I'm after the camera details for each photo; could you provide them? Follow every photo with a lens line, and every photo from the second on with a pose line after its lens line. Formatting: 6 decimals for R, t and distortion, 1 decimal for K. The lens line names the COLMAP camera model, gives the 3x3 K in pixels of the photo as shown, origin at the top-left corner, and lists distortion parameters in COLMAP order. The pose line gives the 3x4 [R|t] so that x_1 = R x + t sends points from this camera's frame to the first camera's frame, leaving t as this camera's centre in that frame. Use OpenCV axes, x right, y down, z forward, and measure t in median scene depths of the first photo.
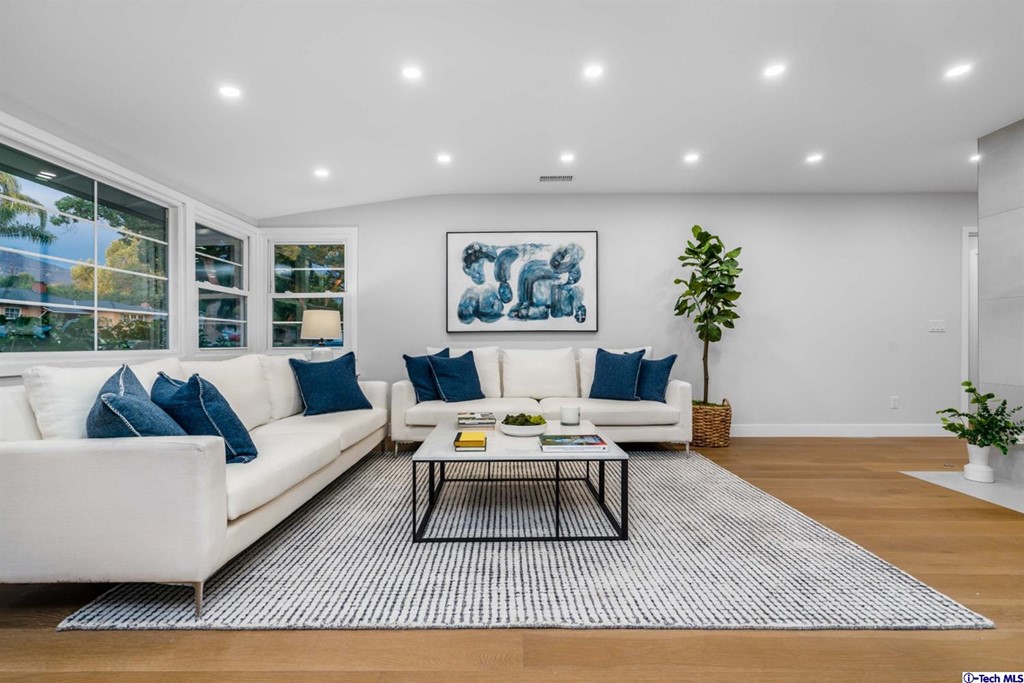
lens RADIAL K [[471.3, 0, 507.2], [0, 471.3, 344.2], [0, 0, 1]] dist [0.001651, 0.000803]
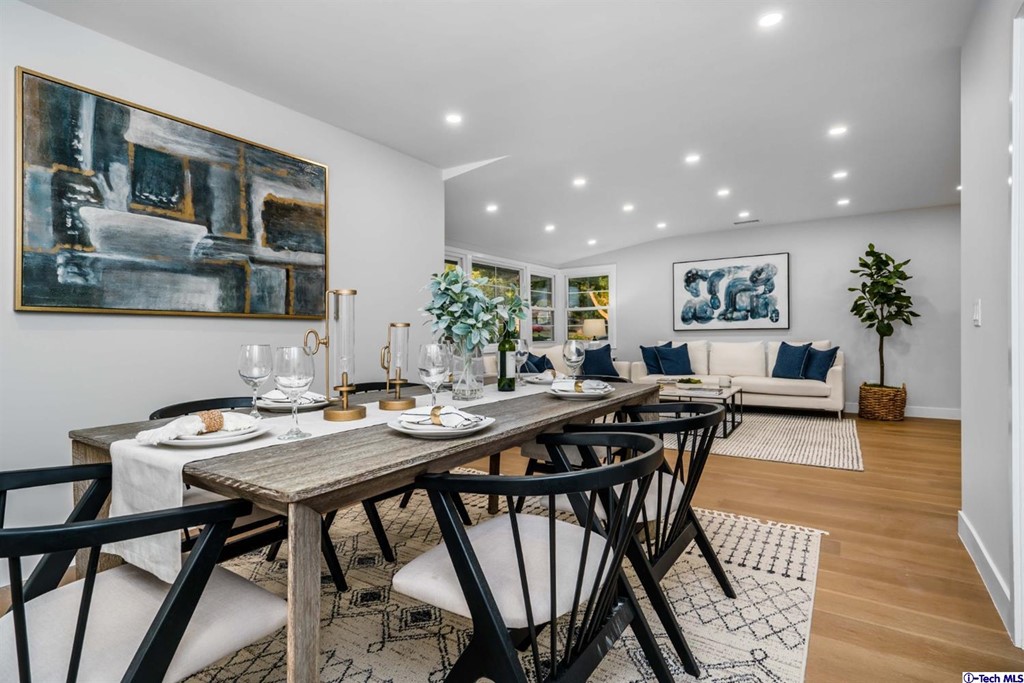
lens RADIAL K [[510.0, 0, 514.0], [0, 510.0, 336.2], [0, 0, 1]] dist [0.000377, 0.000182]
pose [[0.838938, -0.004660, -0.544207, 0.322786], [0.006866, 0.999974, 0.002021, -0.014469], [0.544184, -0.005432, 0.838948, -0.616909]]
